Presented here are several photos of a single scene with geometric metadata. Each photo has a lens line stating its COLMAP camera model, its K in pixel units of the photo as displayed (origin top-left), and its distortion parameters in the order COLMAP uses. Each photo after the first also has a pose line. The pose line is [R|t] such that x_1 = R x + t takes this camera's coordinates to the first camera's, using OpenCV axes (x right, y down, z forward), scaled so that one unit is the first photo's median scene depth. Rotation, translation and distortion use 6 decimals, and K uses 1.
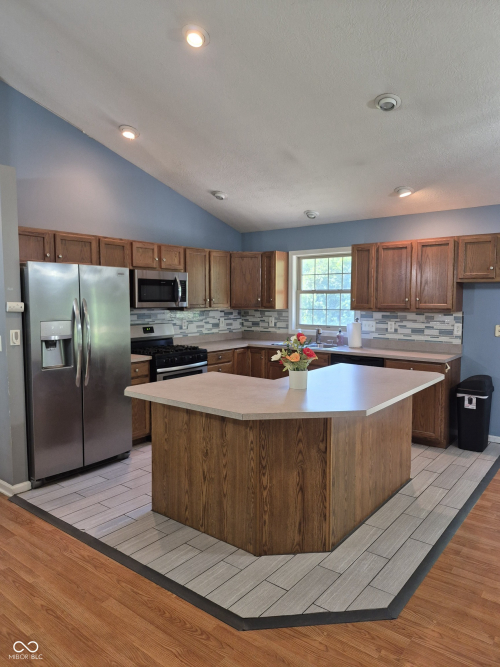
lens RADIAL K [[462.4, 0, 252.2], [0, 462.4, 335.4], [0, 0, 1]] dist [0.047075, -0.038409]
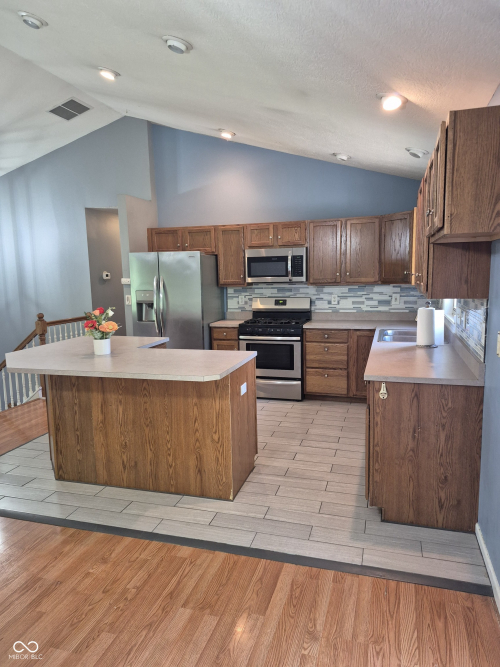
lens RADIAL K [[462.4, 0, 252.2], [0, 462.4, 335.4], [0, 0, 1]] dist [0.047075, -0.038409]
pose [[0.360553, 0.116671, -0.925413, 0.782227], [-0.055307, 0.993075, 0.103653, -0.044849], [0.931097, 0.013810, 0.364509, 0.544072]]
